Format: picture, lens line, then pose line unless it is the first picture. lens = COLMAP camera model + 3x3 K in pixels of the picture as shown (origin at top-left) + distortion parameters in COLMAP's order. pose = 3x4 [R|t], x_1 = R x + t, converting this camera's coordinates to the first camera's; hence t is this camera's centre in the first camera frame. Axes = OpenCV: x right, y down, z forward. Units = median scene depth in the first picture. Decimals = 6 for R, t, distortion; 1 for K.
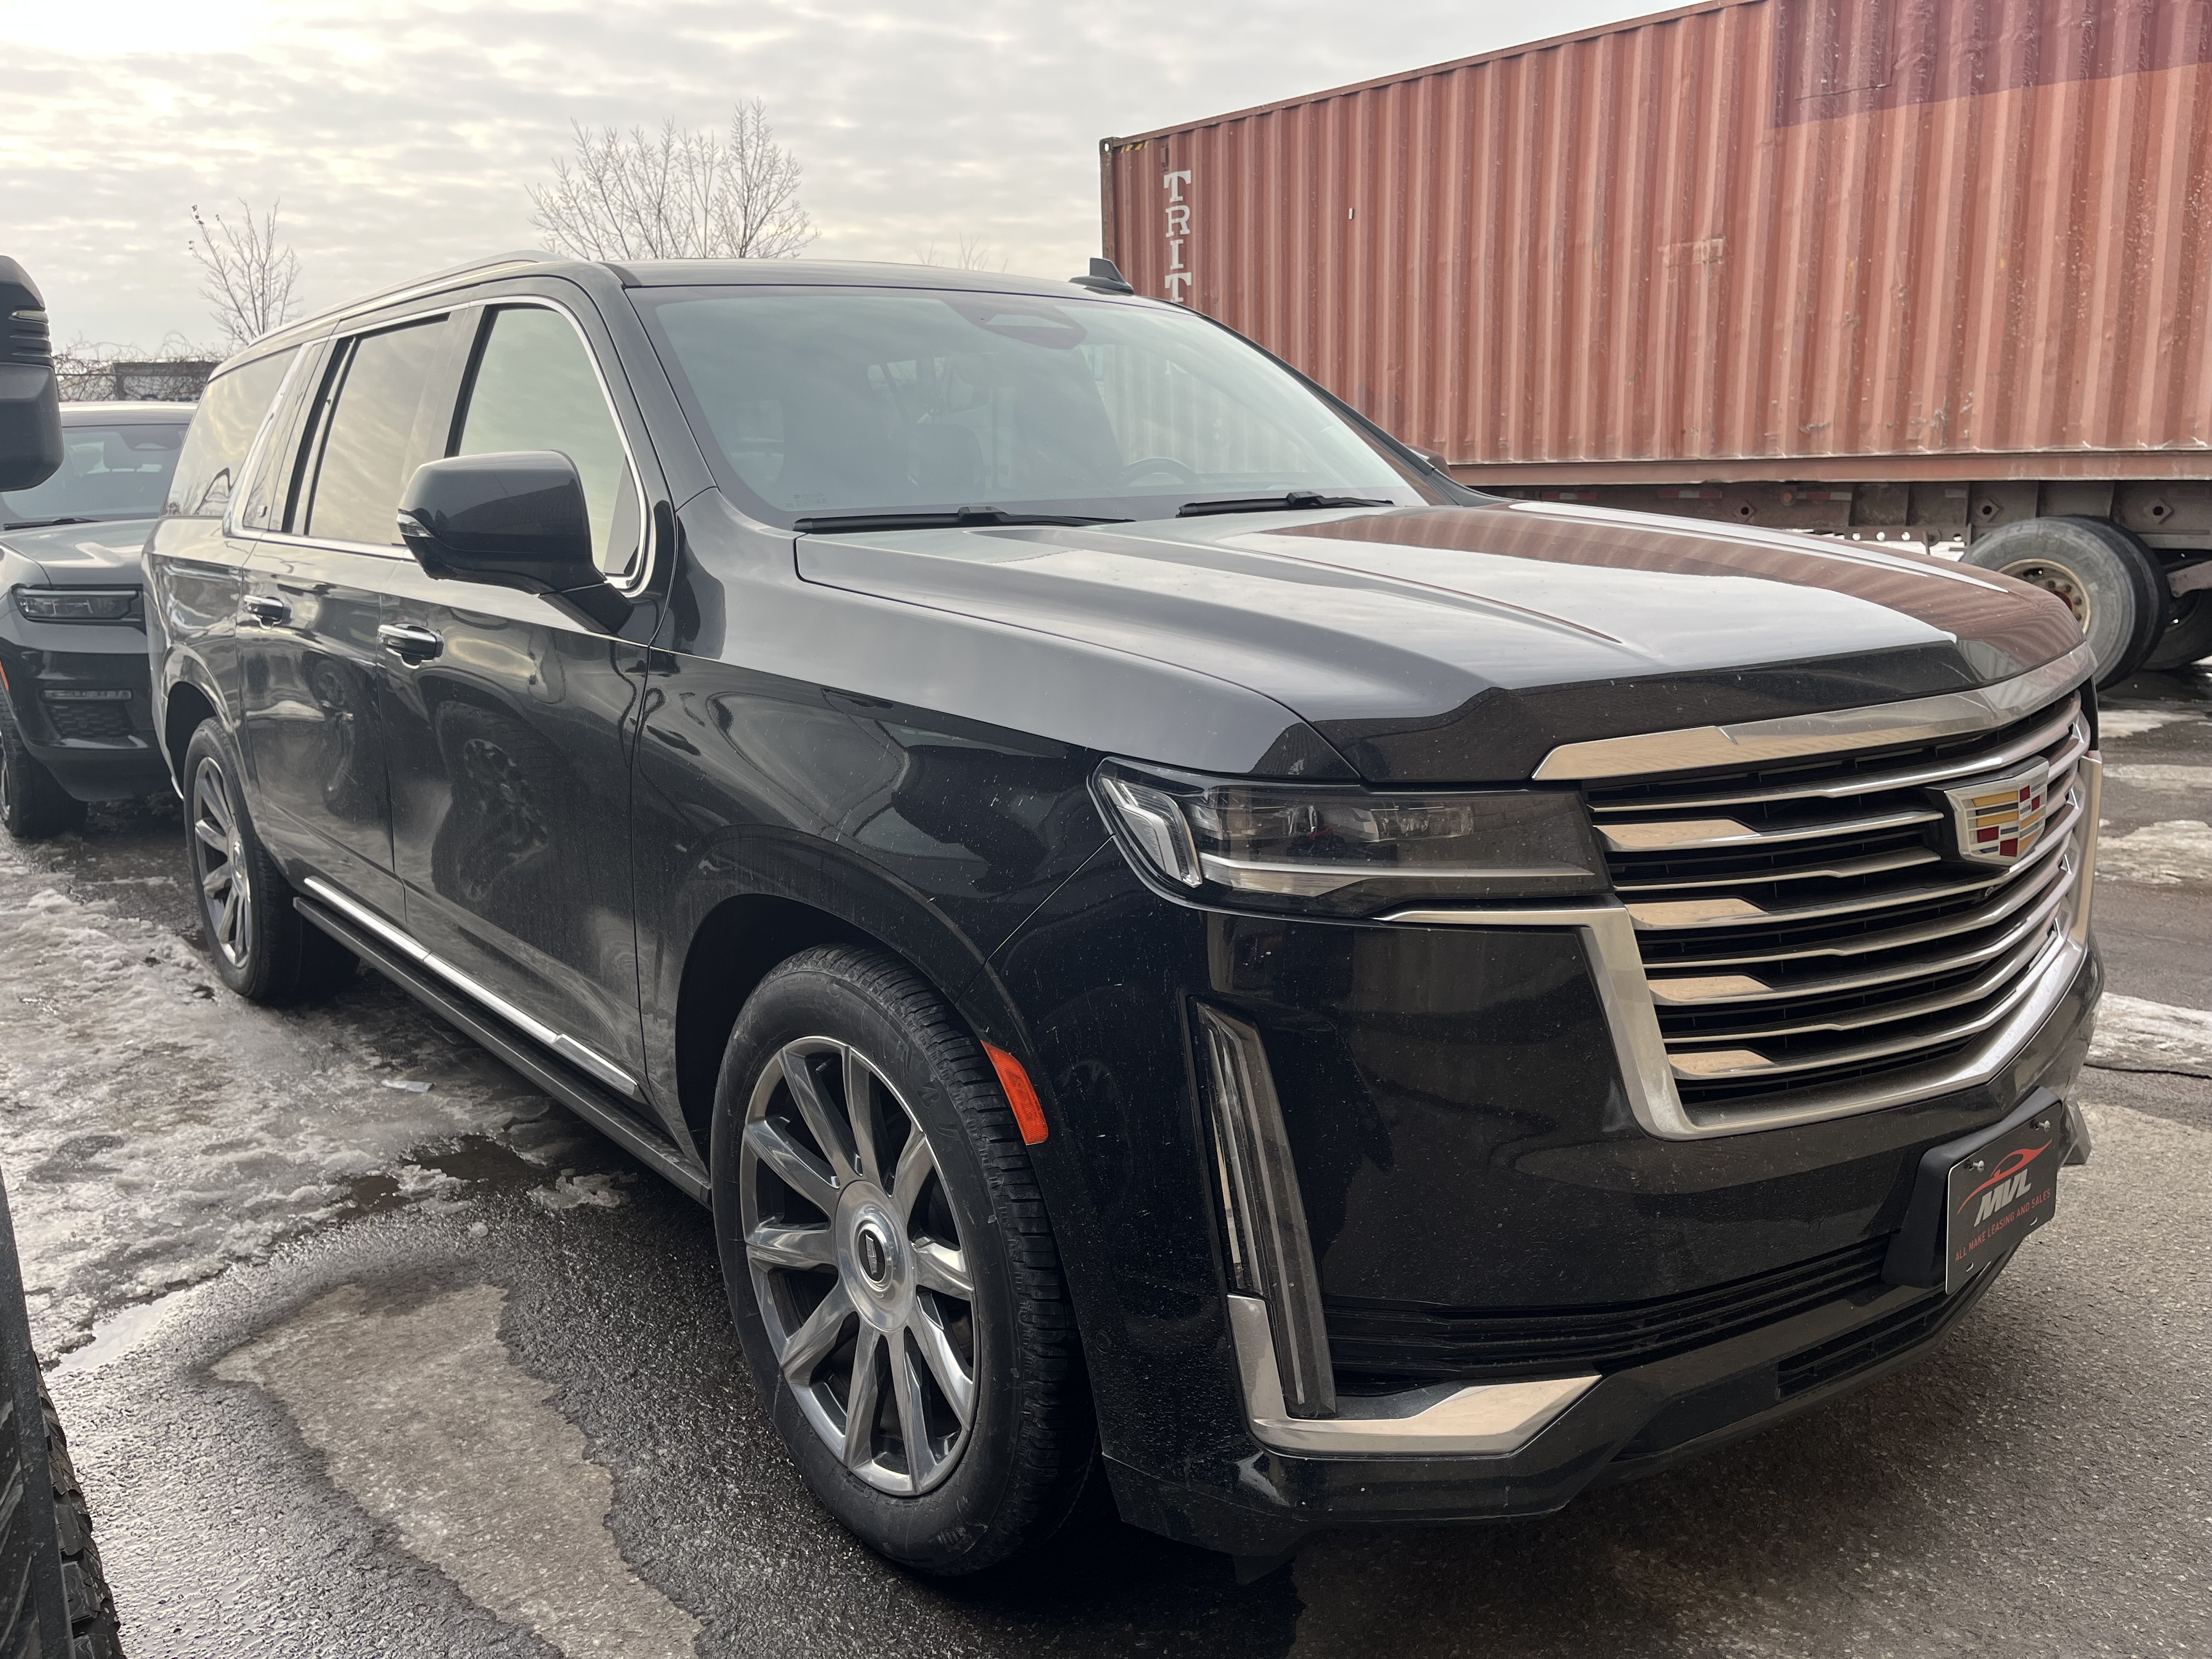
lens RADIAL K [[1687.3, 0, 1107.7], [0, 1687.3, 865.0], [0, 0, 1]] dist [-0.003739, -0.007963]
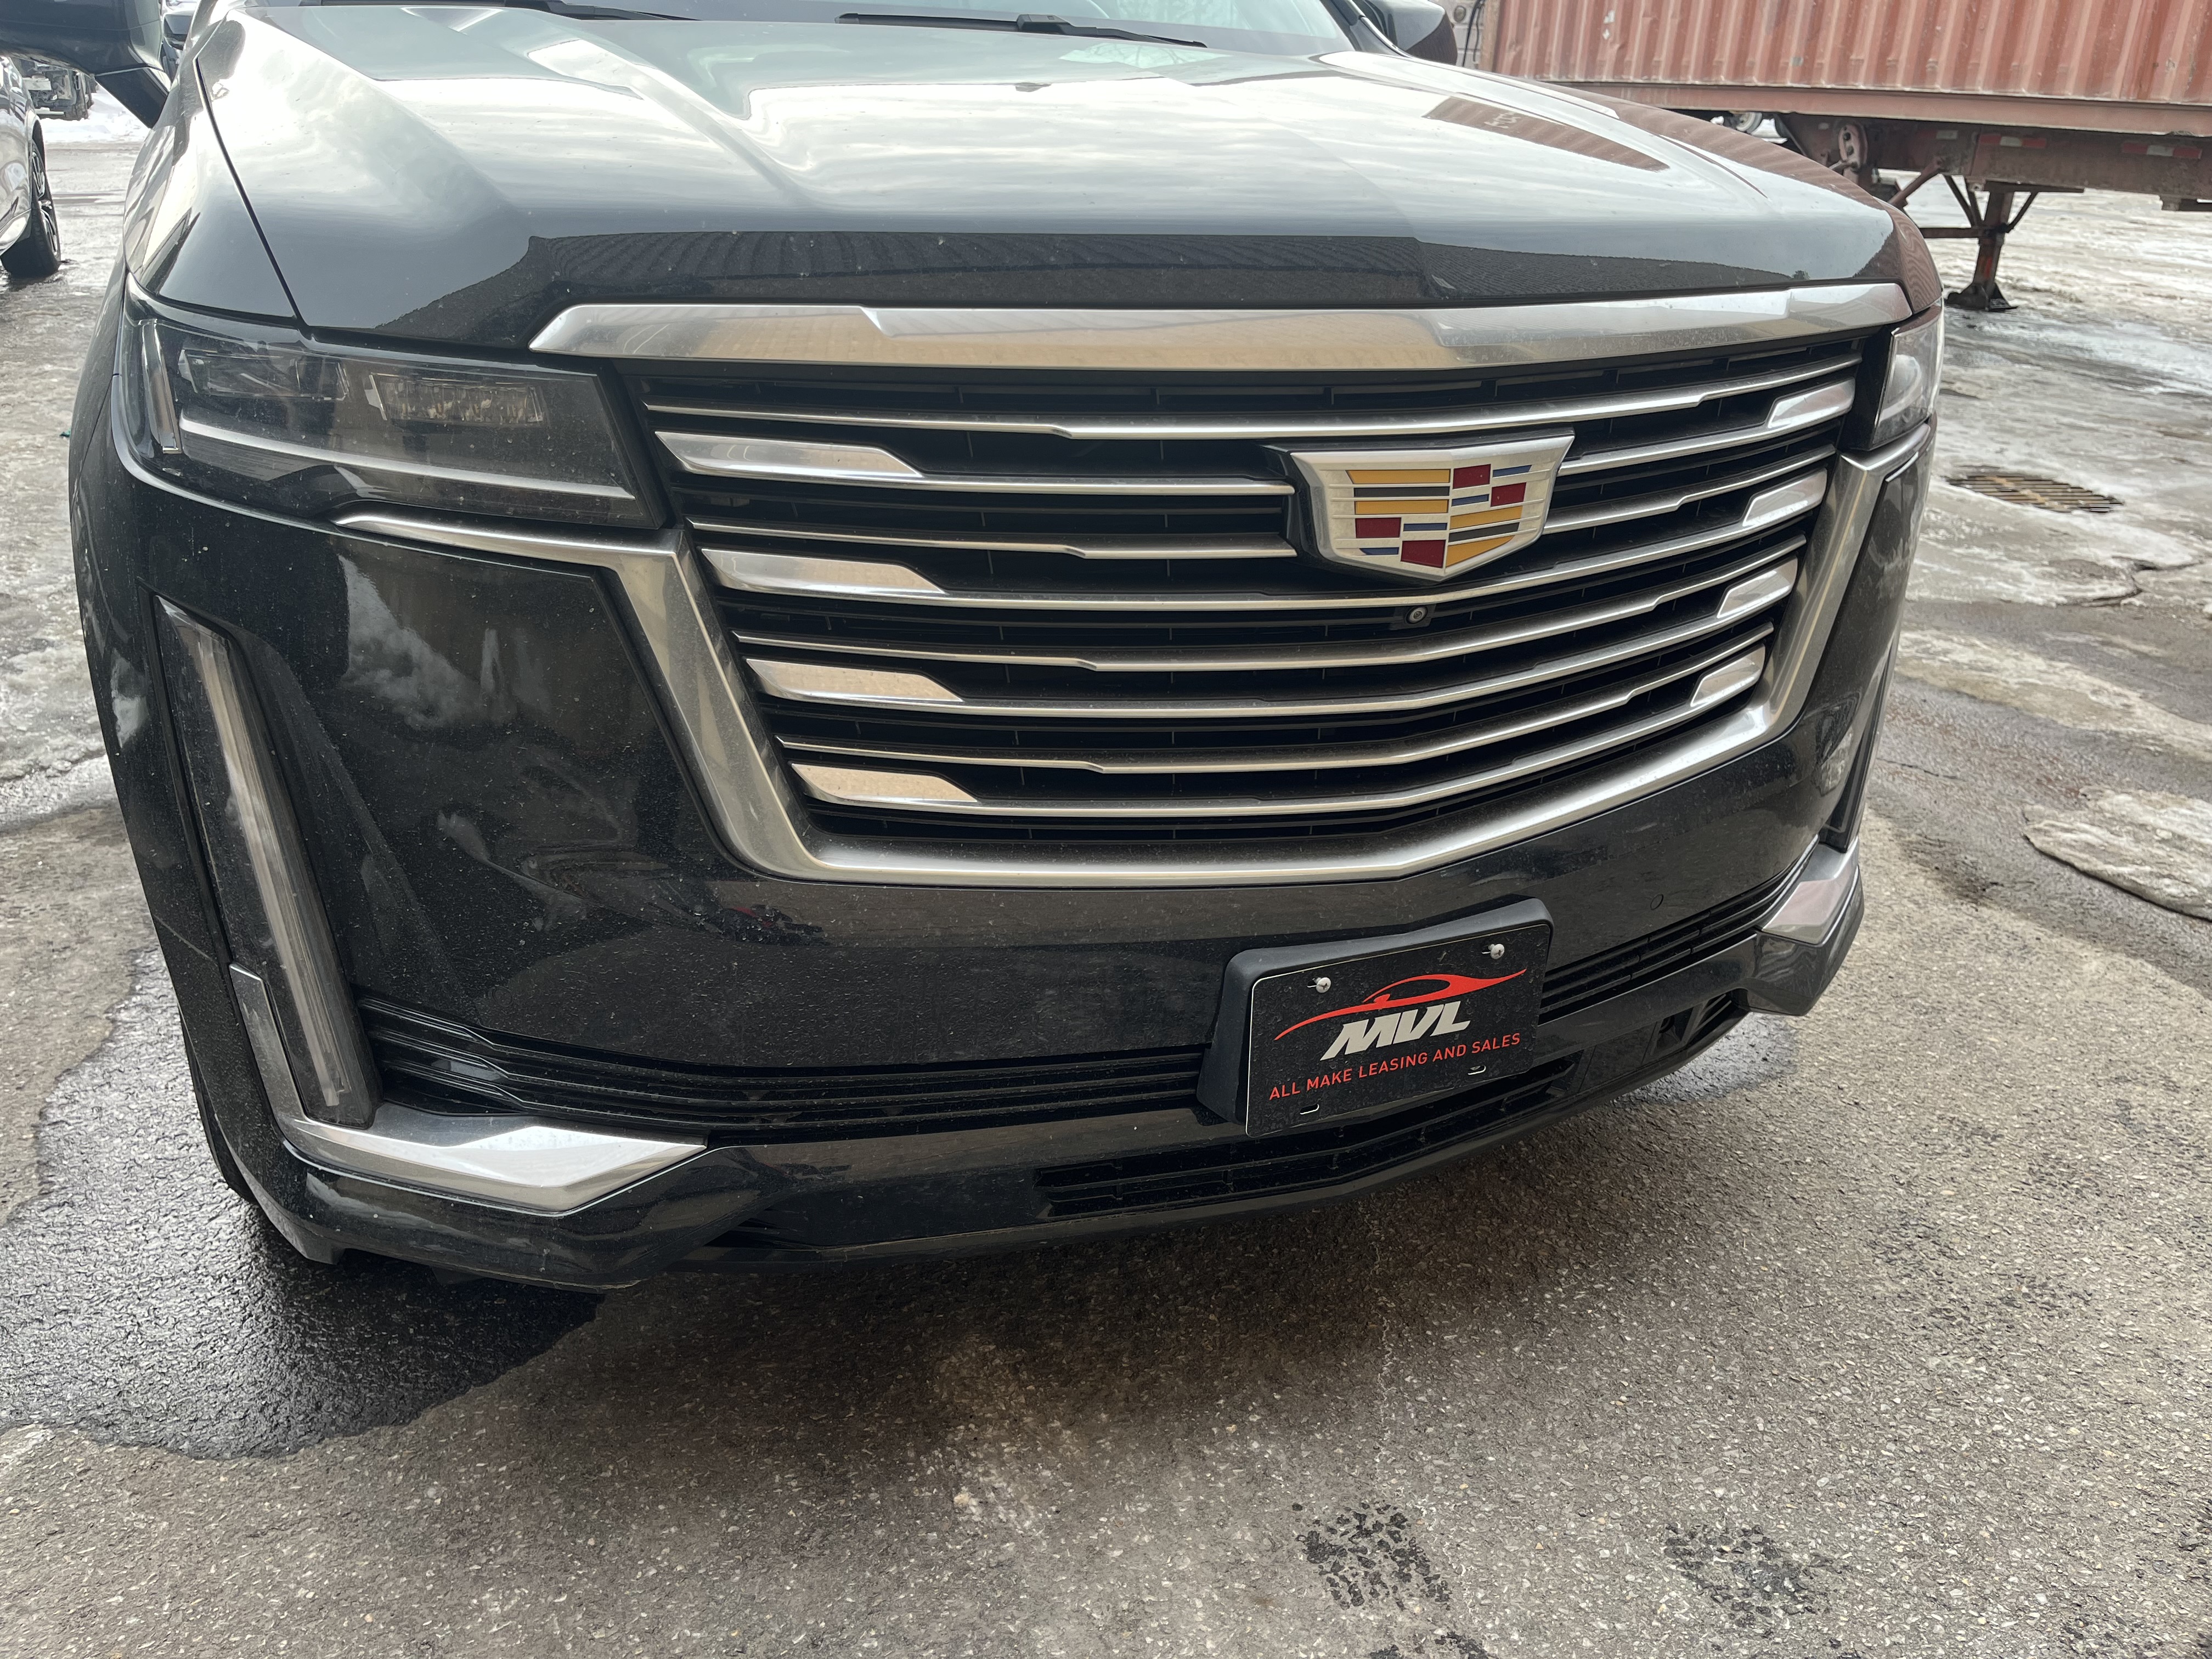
lens RADIAL K [[1687.3, 0, 1107.7], [0, 1687.3, 865.0], [0, 0, 1]] dist [-0.003739, -0.007963]
pose [[0.965160, 0.169115, -0.199665, 0.567493], [-0.123253, 0.966948, 0.223205, -0.024630], [0.230813, -0.190819, 0.954103, 0.286875]]
